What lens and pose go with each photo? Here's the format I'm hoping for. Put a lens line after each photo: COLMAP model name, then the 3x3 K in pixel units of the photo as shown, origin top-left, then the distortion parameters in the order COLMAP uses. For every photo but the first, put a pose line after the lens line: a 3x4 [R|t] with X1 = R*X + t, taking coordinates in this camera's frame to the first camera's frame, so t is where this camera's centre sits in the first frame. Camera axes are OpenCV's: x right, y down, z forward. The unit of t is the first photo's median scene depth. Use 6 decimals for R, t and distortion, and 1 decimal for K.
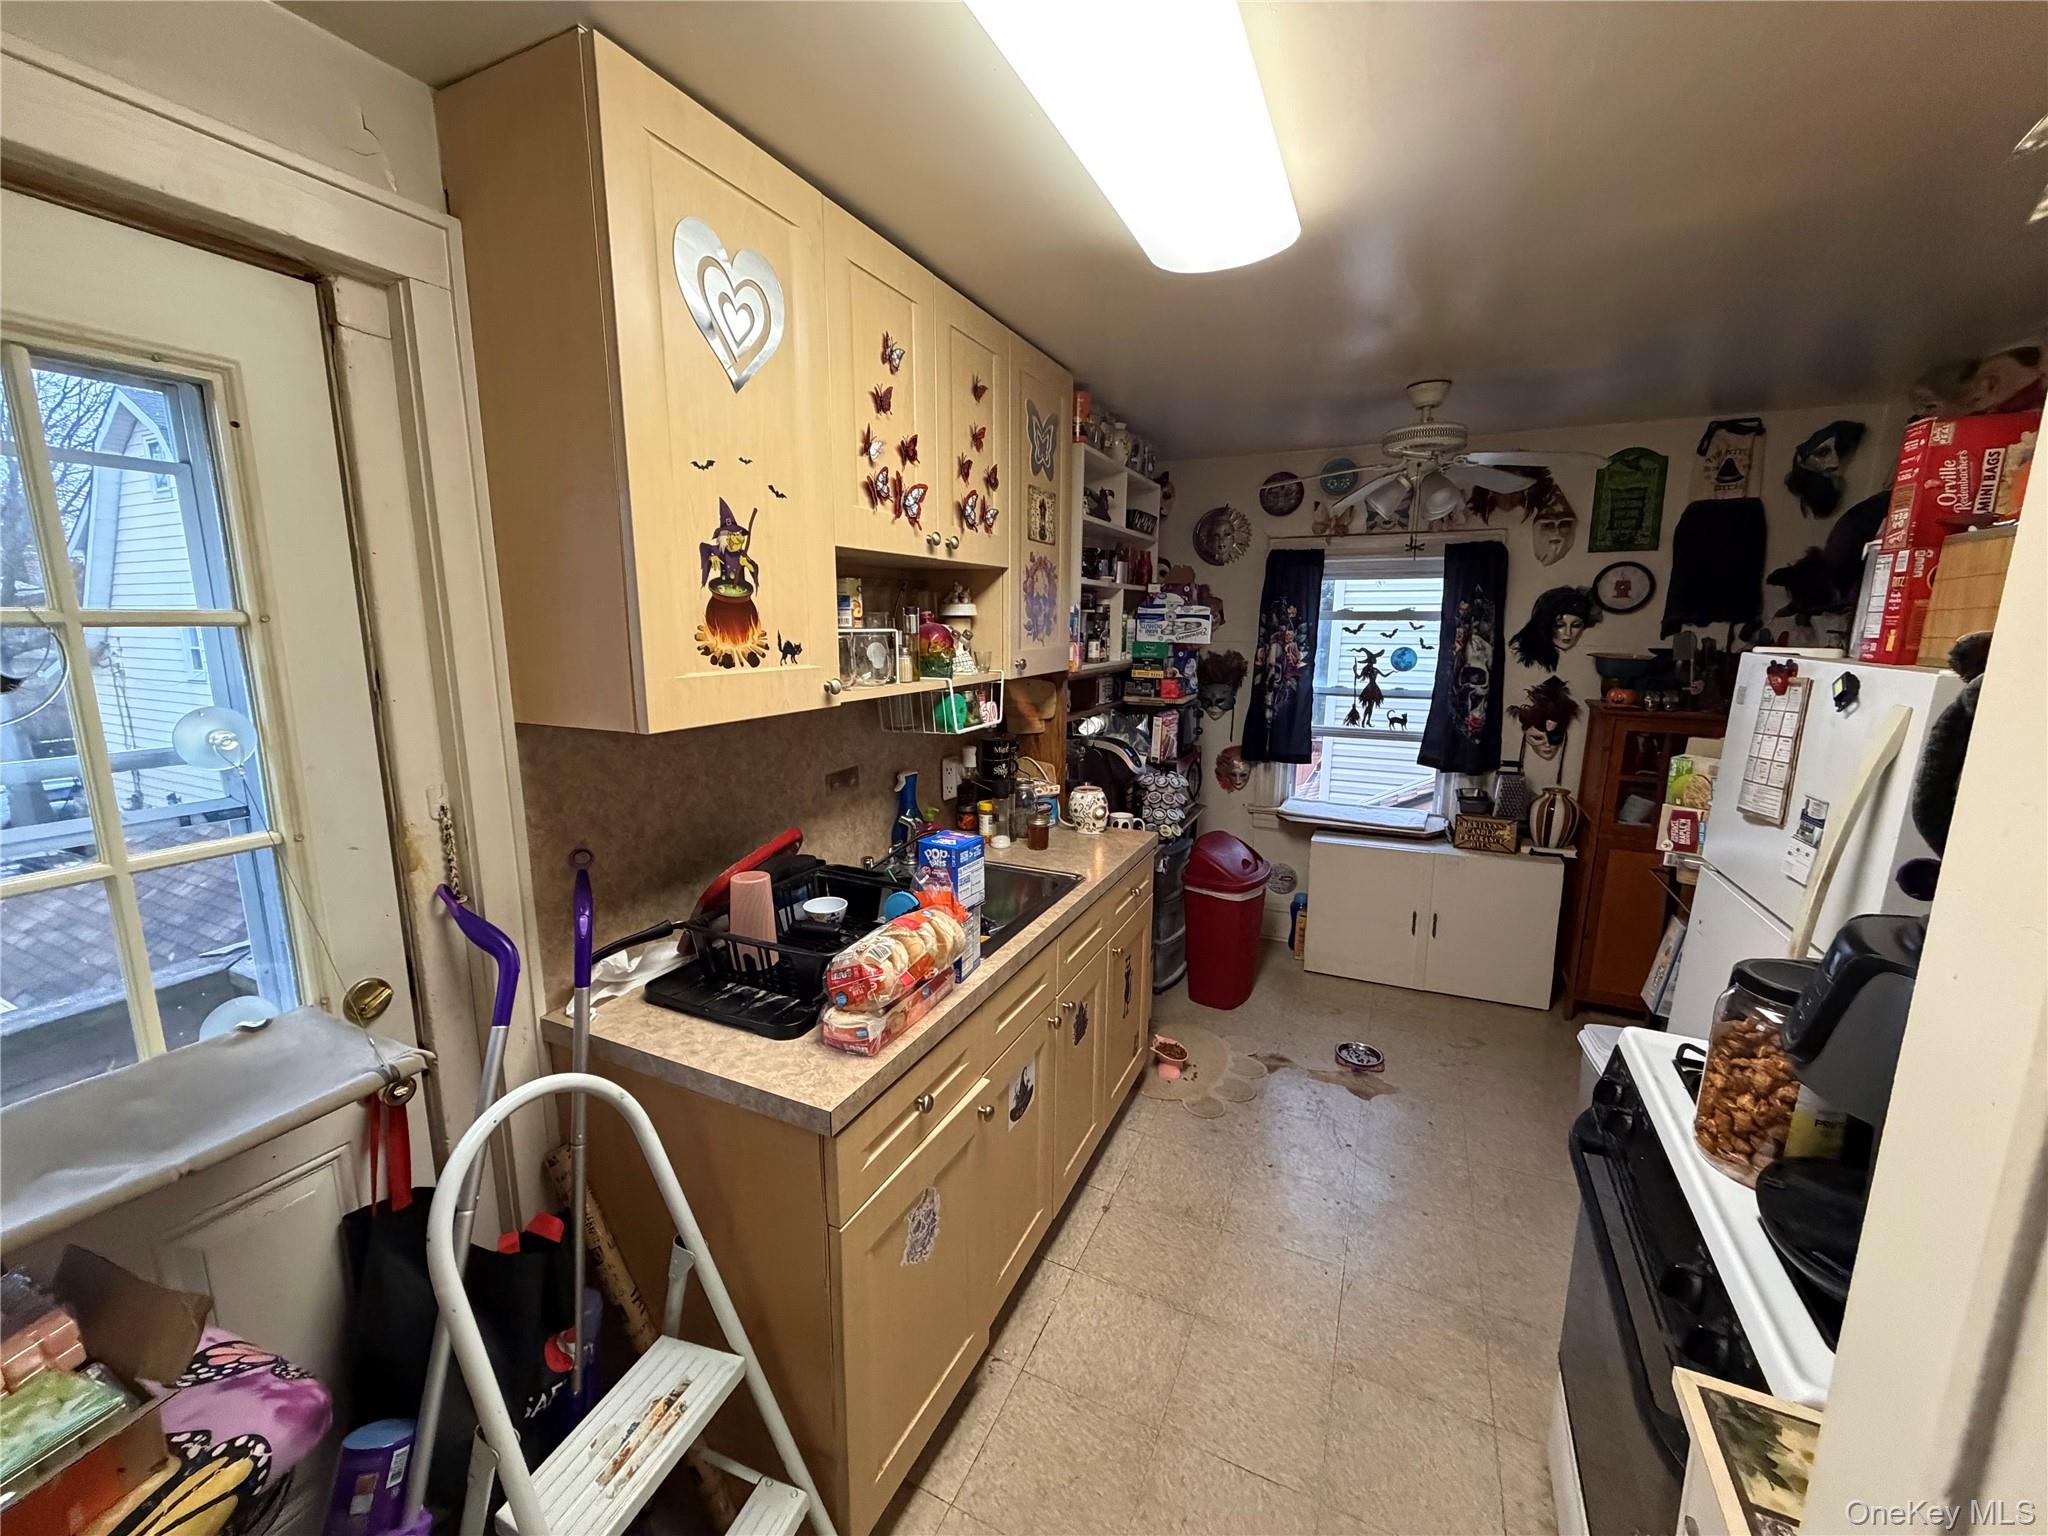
lens RADIAL K [[809.7, 0, 1013.0], [0, 809.7, 768.3], [0, 0, 1]] dist [-0.000563, -0.000186]
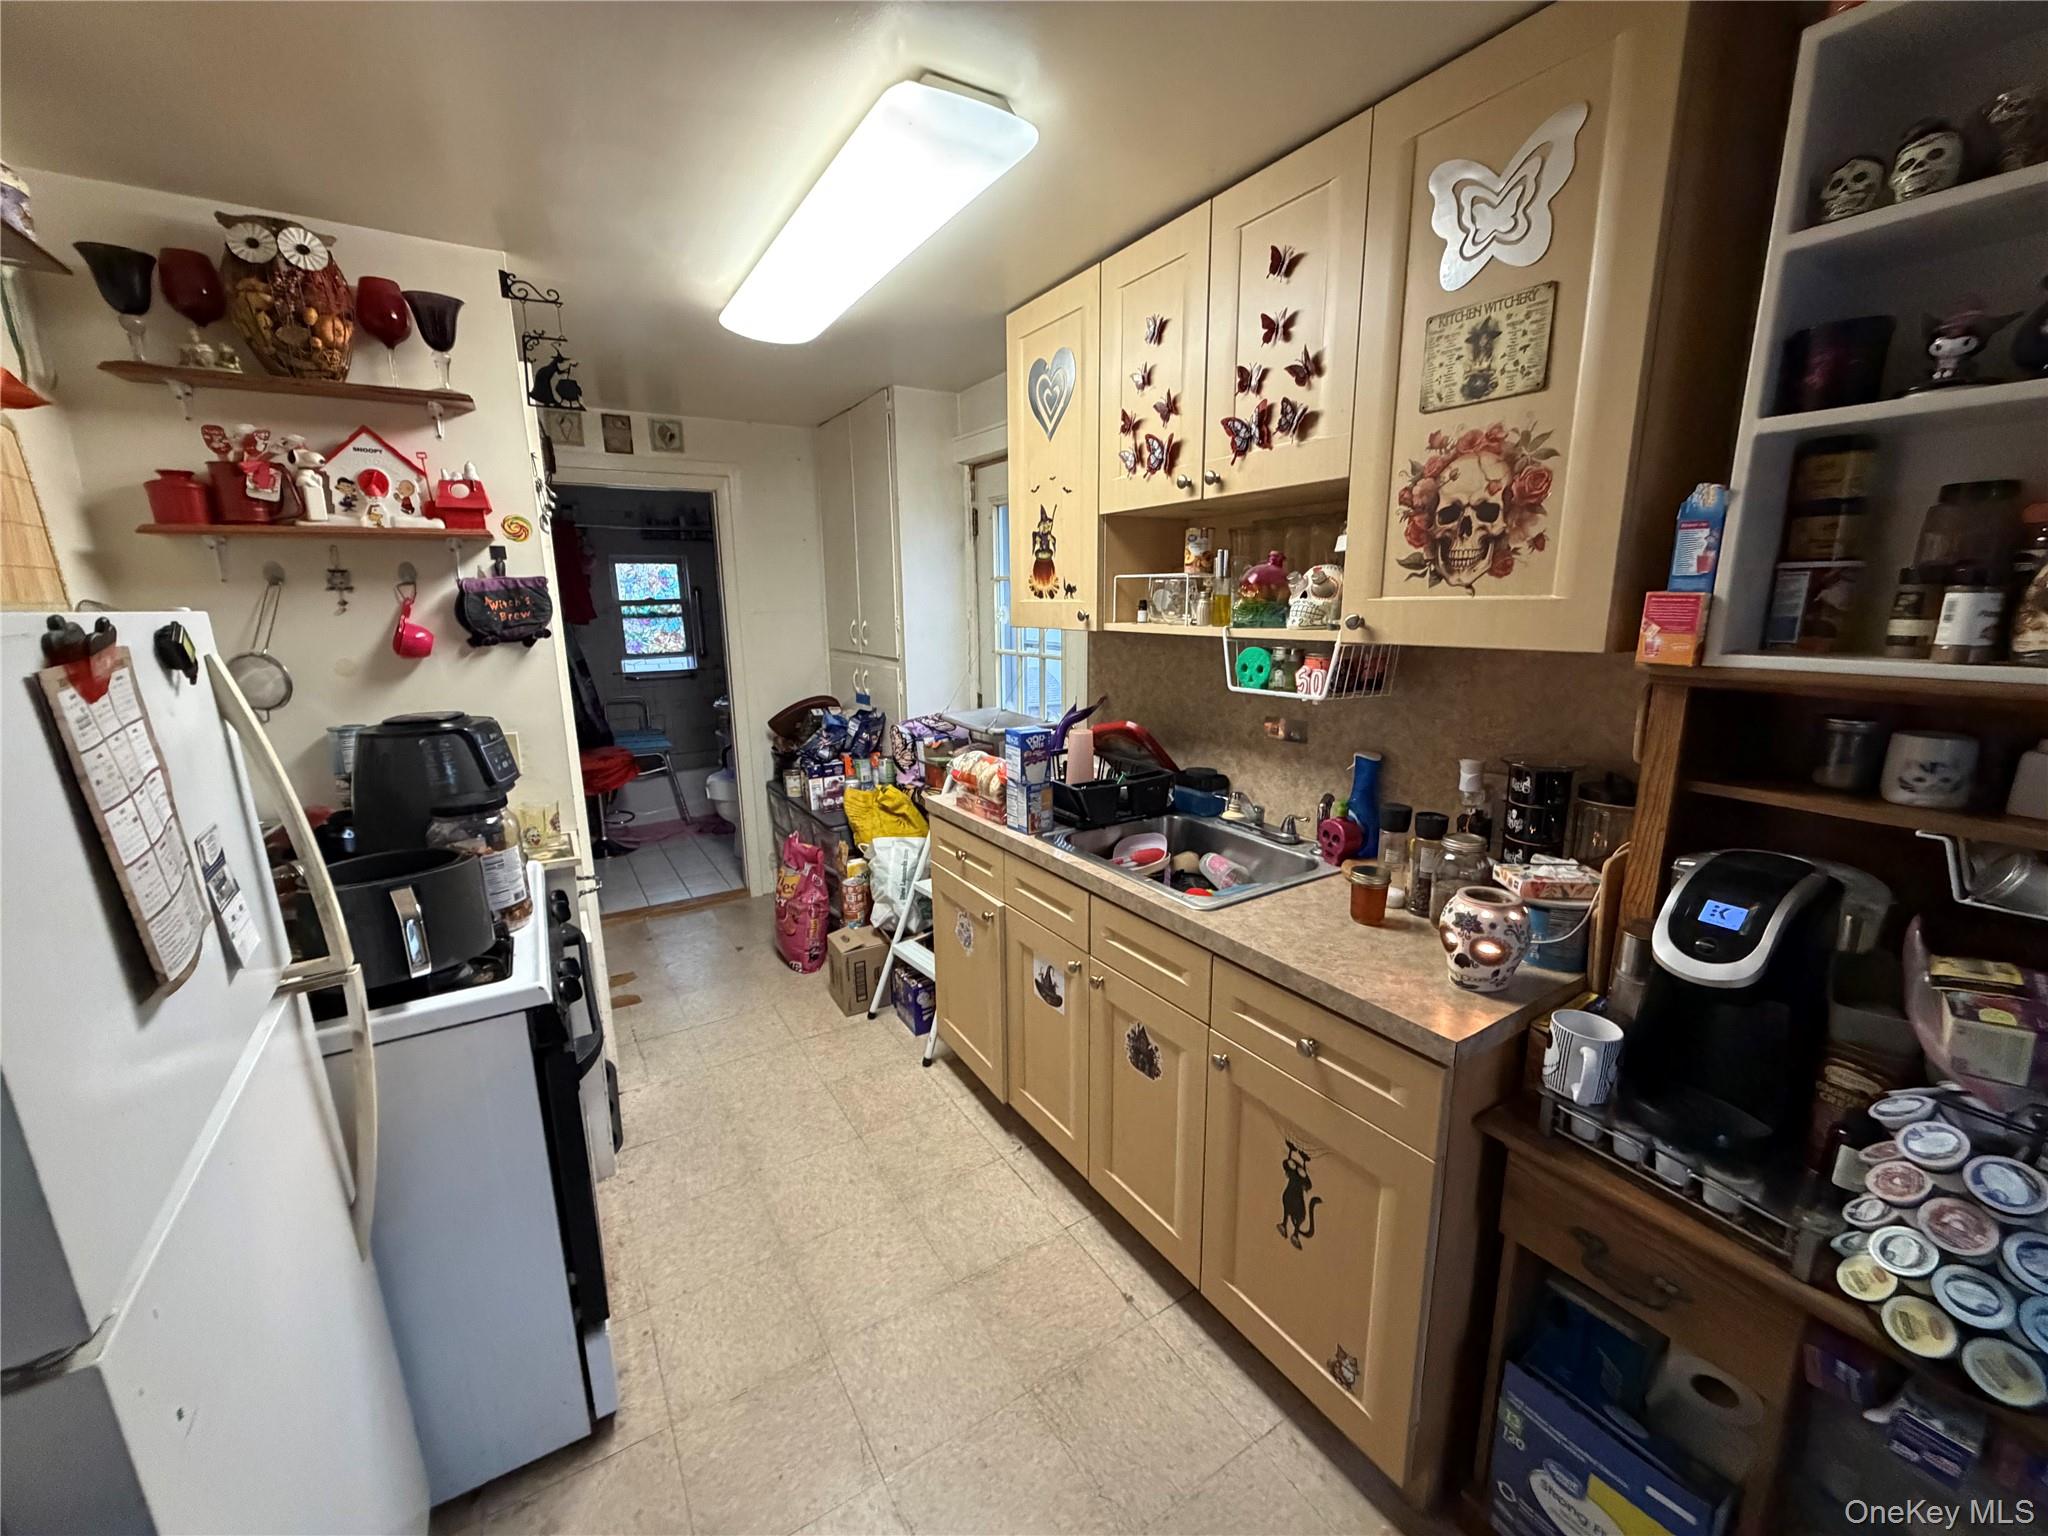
lens RADIAL K [[809.7, 0, 1007.2], [0, 809.7, 764.2], [0, 0, 1]] dist [-0.000563, -0.000186]
pose [[-0.544273, 0.177444, -0.819927, 0.538249], [-0.139655, 0.944571, 0.297122, -0.129666], [0.827202, 0.276222, -0.489324, 0.828683]]
